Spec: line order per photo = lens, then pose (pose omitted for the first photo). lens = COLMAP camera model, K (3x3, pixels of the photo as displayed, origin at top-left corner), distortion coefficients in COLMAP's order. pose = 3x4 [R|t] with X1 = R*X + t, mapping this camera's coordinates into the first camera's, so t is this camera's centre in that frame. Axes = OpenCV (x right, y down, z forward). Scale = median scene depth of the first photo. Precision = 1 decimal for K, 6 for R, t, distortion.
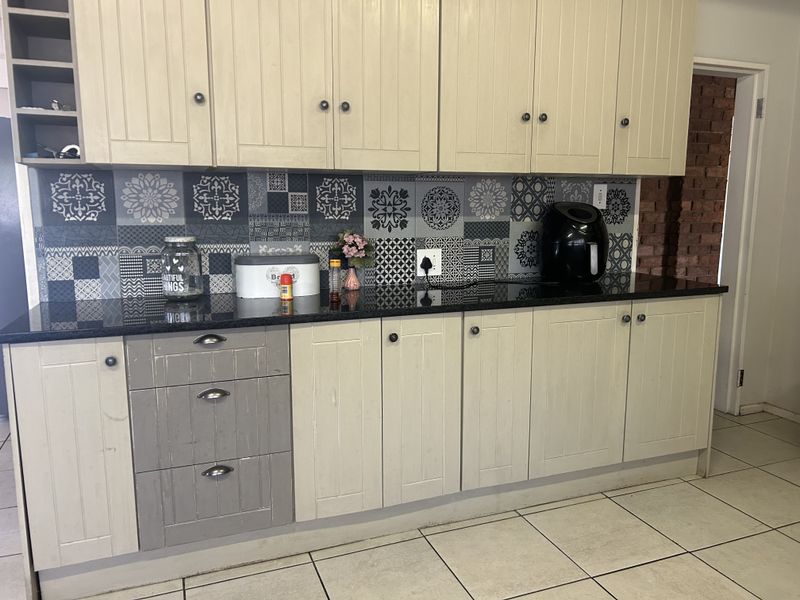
lens RADIAL K [[605.3, 0, 400.0], [0, 605.3, 300.0], [0, 0, 1]] dist [0.061426, -0.050743]
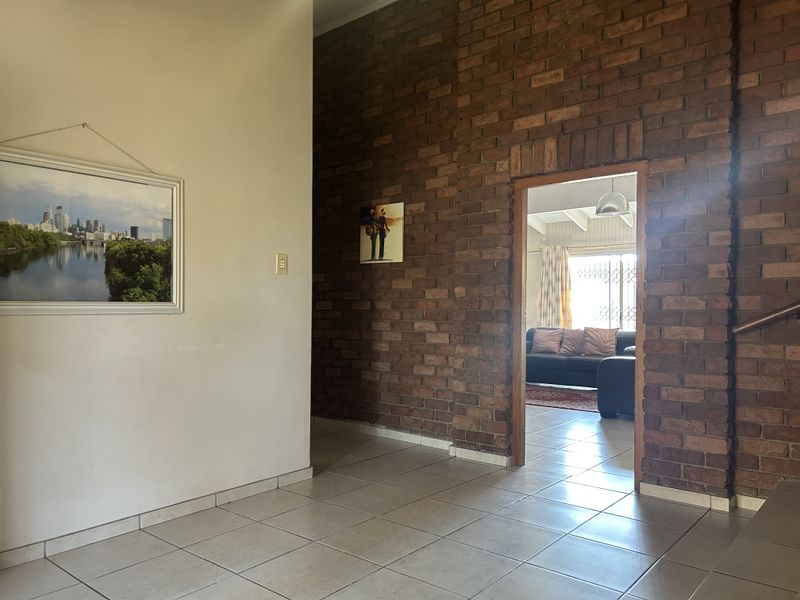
lens RADIAL K [[605.3, 0, 400.0], [0, 605.3, 300.0], [0, 0, 1]] dist [0.061426, -0.050743]
pose [[0.482455, -0.007644, -0.875887, 1.215092], [-0.135118, 0.987343, -0.083042, -0.051394], [0.865436, 0.158412, 0.475316, 0.475333]]
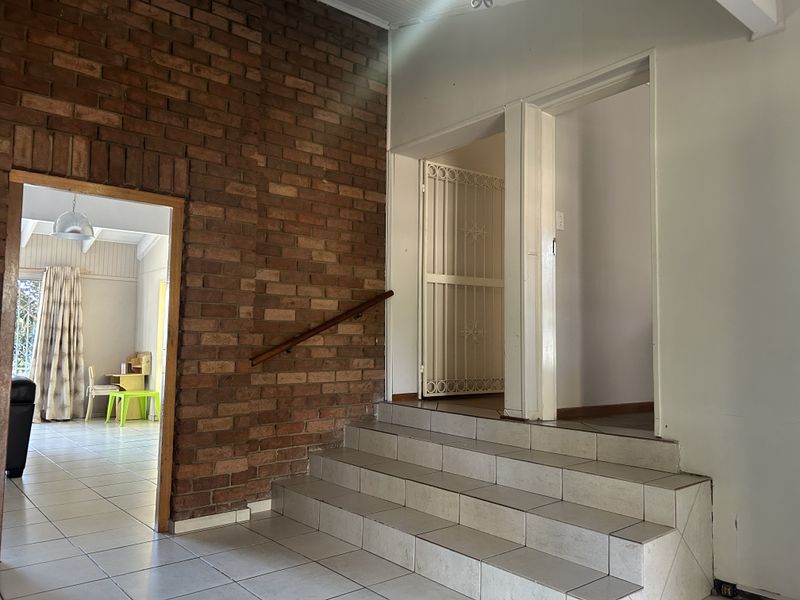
lens RADIAL K [[605.3, 0, 400.0], [0, 605.3, 300.0], [0, 0, 1]] dist [0.061426, -0.050743]
pose [[0.945415, 0.033618, 0.324131, 0.720135], [0.040466, 0.974854, -0.219138, -0.021650], [-0.323348, 0.220293, 0.920281, 0.303541]]
